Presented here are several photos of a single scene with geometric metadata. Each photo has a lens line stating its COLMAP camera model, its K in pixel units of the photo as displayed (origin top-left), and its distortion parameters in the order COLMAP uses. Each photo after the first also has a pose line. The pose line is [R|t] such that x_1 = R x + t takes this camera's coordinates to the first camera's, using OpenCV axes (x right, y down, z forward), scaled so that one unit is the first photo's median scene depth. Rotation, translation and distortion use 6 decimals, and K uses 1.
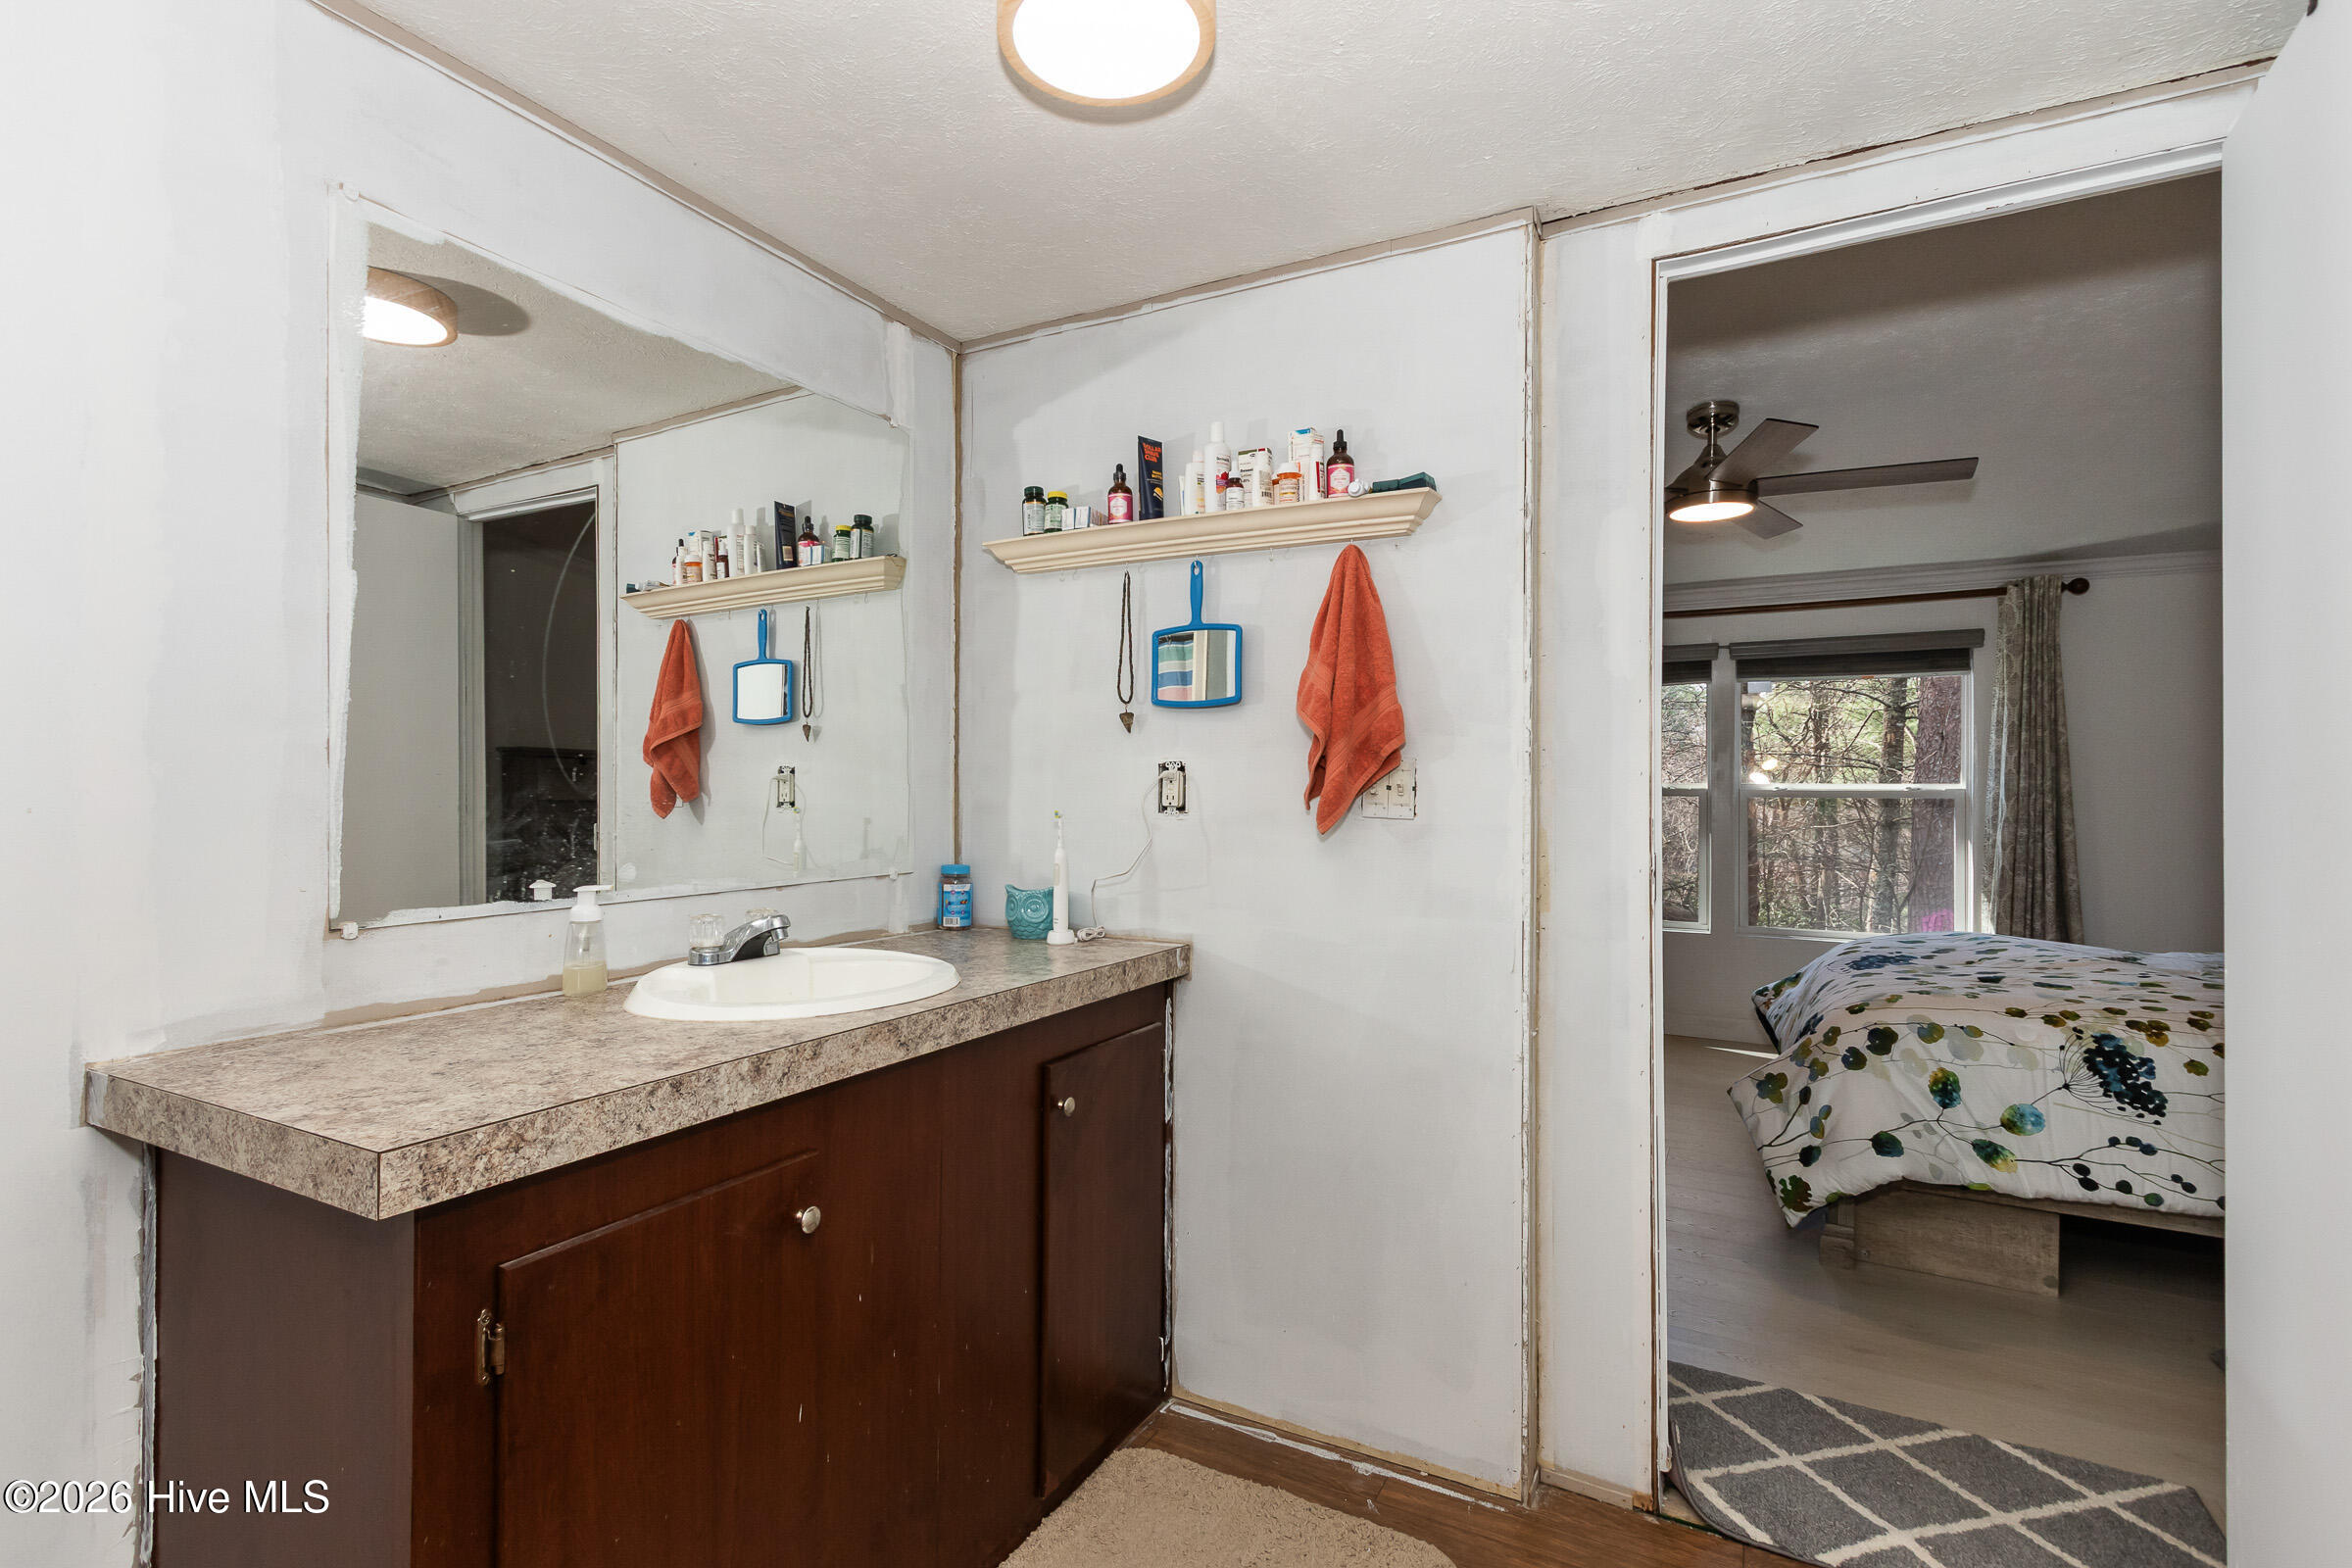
lens RADIAL K [[1106.1, 0, 1143.5], [0, 1106.1, 786.3], [0, 0, 1]] dist [0.001597, 0.000417]
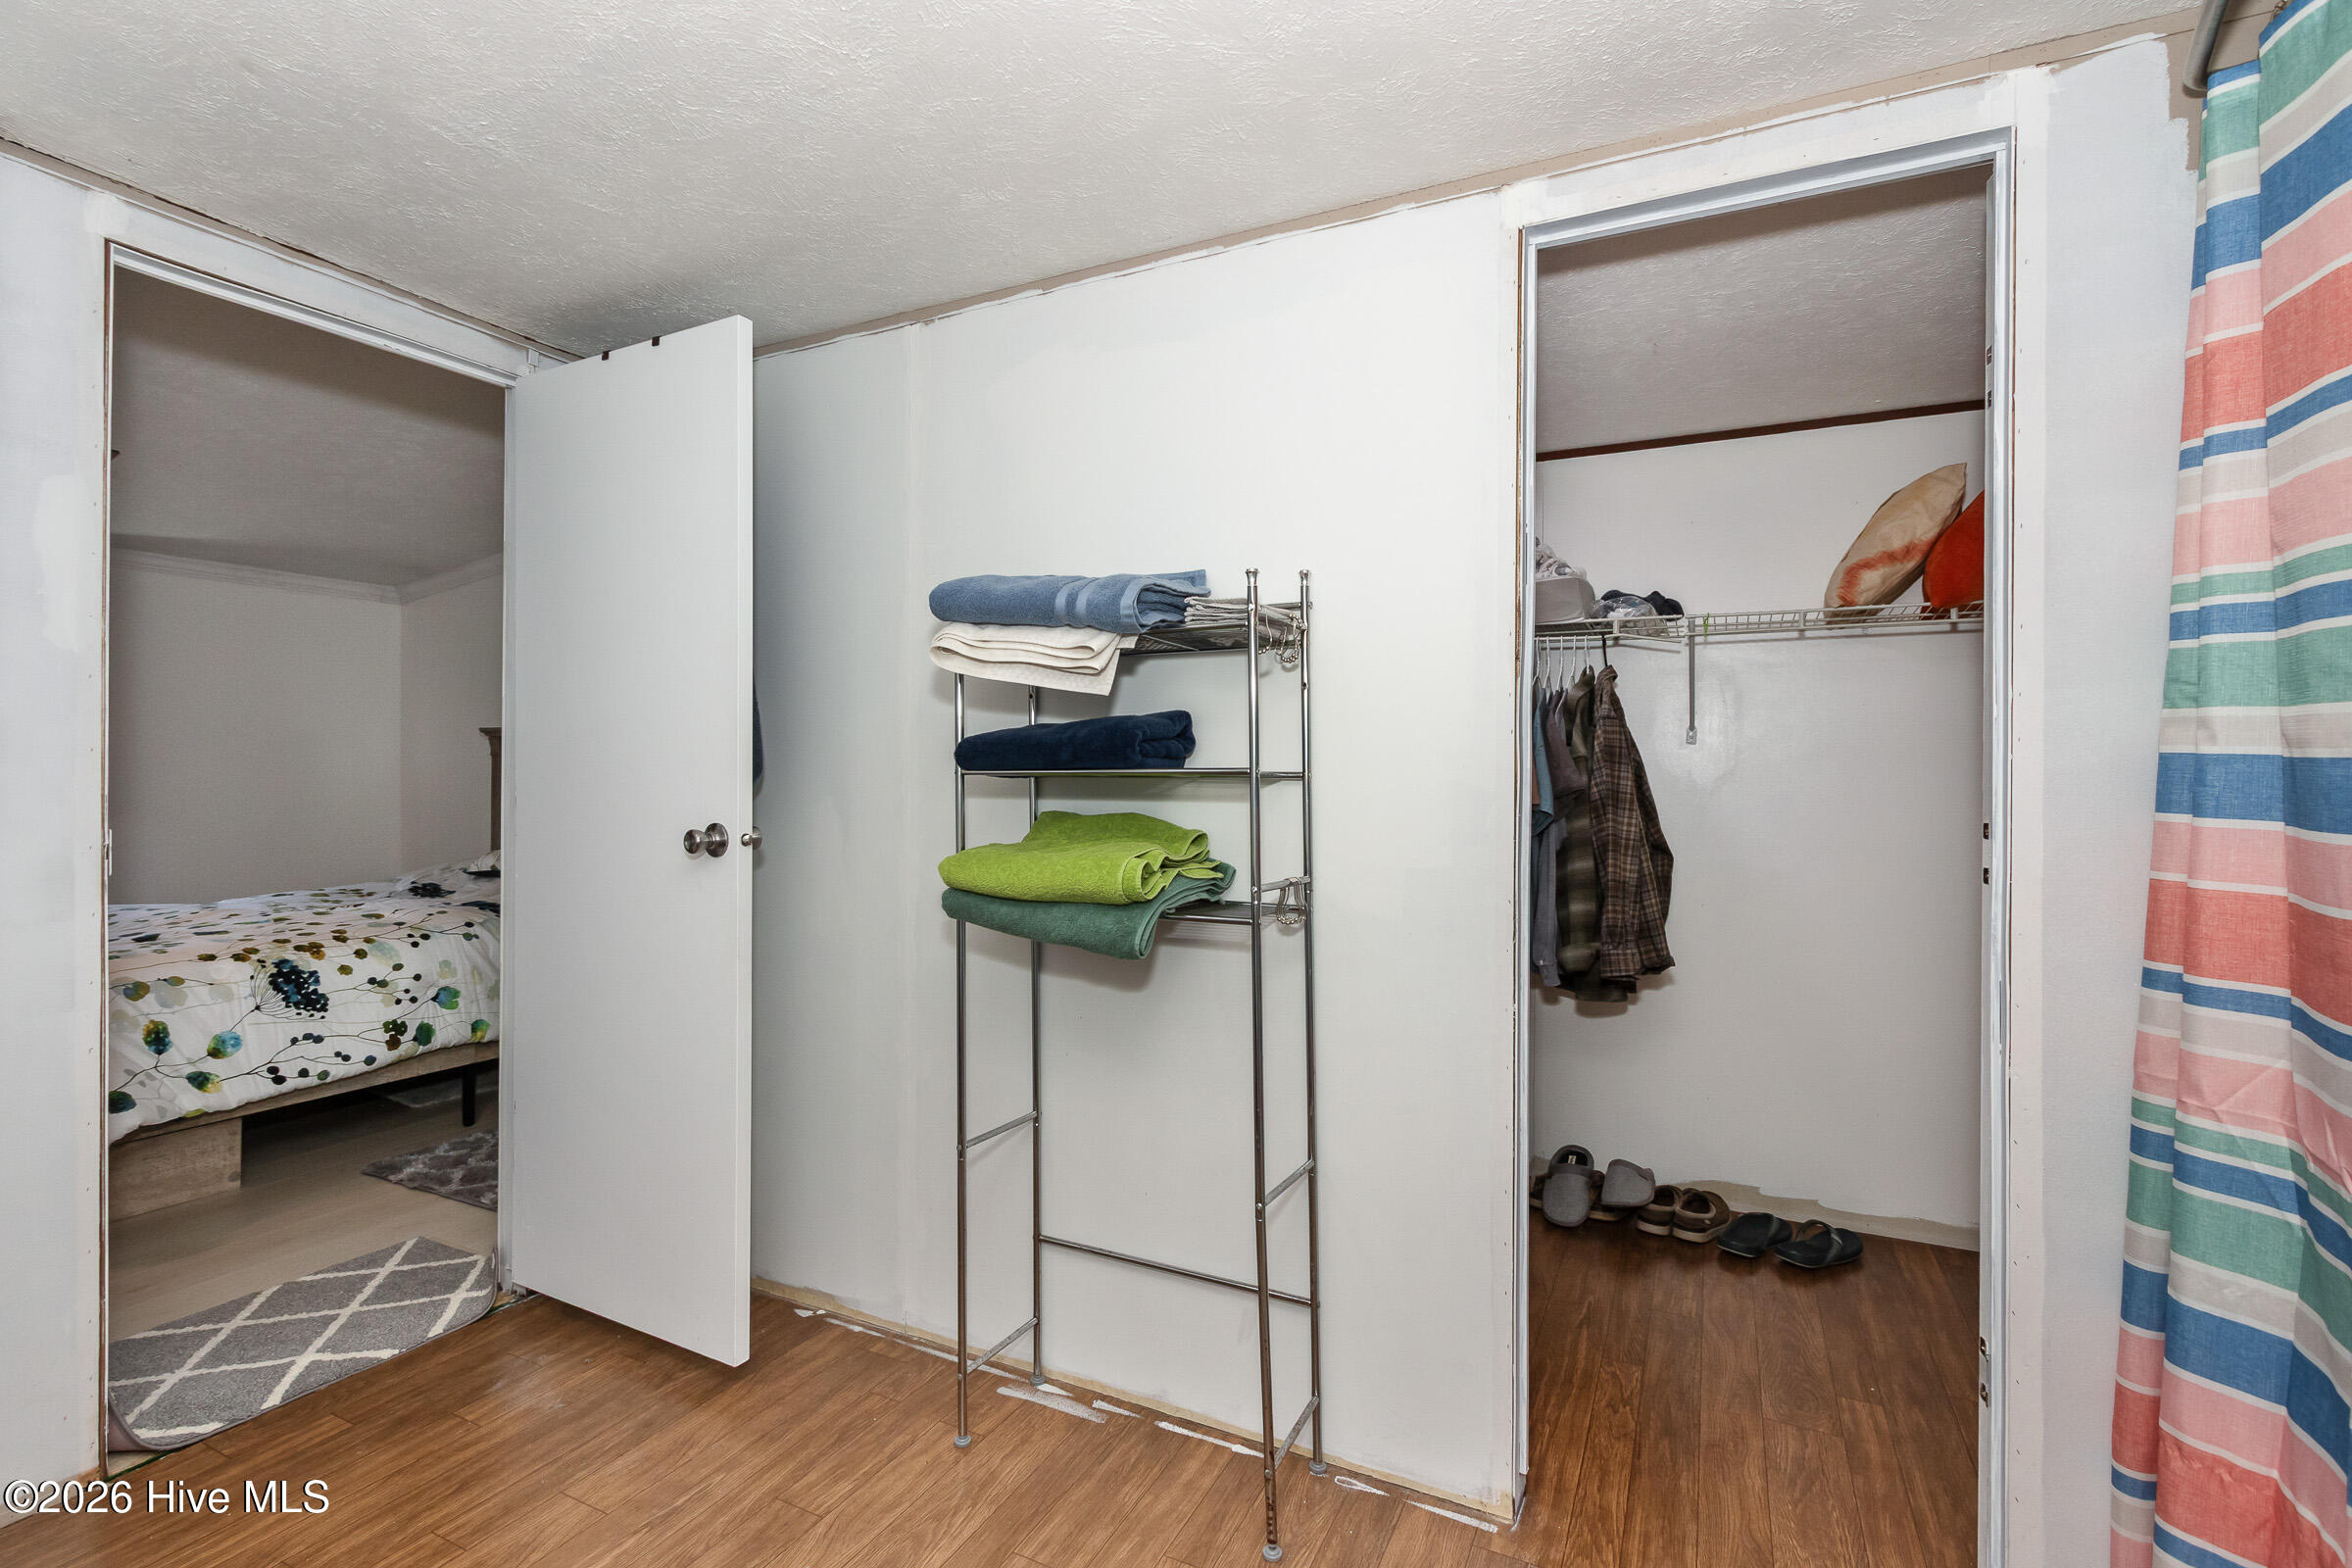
lens RADIAL K [[1106.1, 0, 1143.5], [0, 1106.1, 786.3], [0, 0, 1]] dist [0.001597, 0.000417]
pose [[-0.029122, -0.018010, 0.999414, -0.427921], [-0.009351, 0.999799, 0.017744, -0.004681], [-0.999532, -0.008829, -0.029285, 0.062023]]
